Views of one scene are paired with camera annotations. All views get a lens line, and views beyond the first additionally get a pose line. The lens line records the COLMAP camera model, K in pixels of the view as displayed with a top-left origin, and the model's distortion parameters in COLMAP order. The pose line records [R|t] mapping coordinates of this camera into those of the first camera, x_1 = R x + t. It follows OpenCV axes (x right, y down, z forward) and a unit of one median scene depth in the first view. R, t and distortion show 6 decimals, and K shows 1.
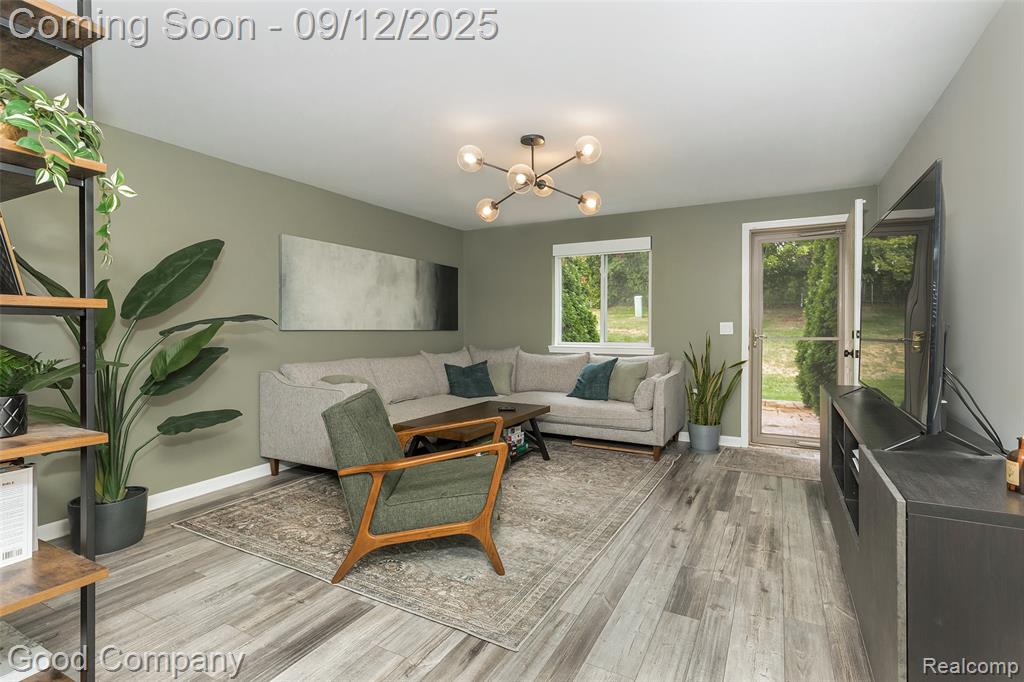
lens RADIAL K [[463.7, 0, 542.2], [0, 463.7, 329.0], [0, 0, 1]] dist [0.000735, -0.003338]
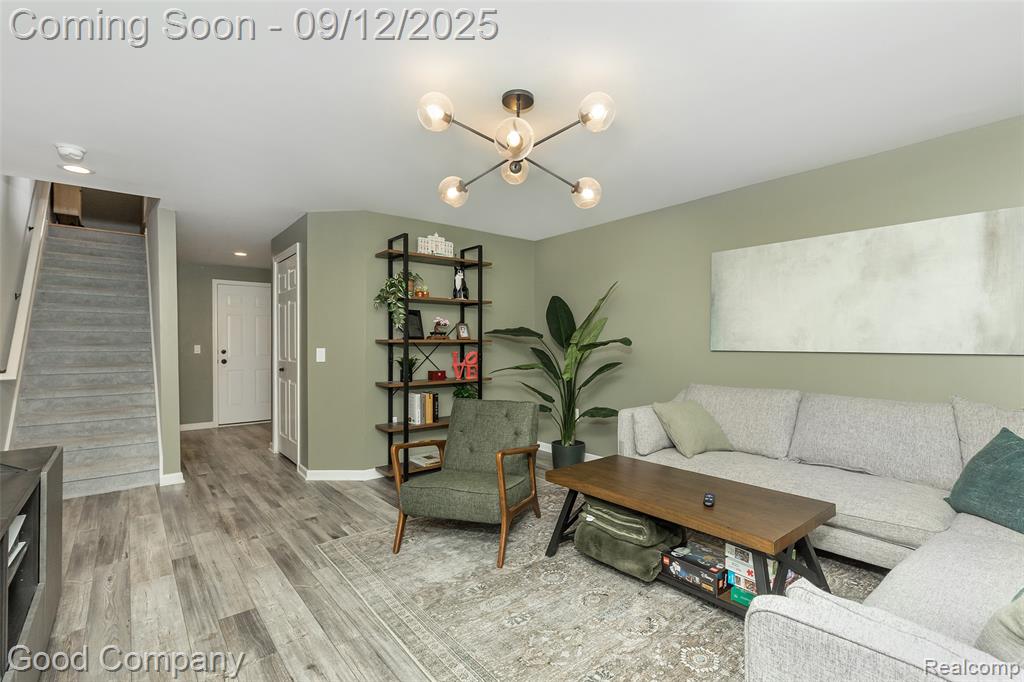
lens RADIAL K [[463.7, 0, 508.7], [0, 463.7, 346.9], [0, 0, 1]] dist [0.000735, -0.003338]
pose [[-0.398902, 0.005501, -0.916977, 0.776584], [-0.000931, 0.999979, 0.006404, -0.017090], [0.916993, 0.003408, -0.398888, 1.501167]]
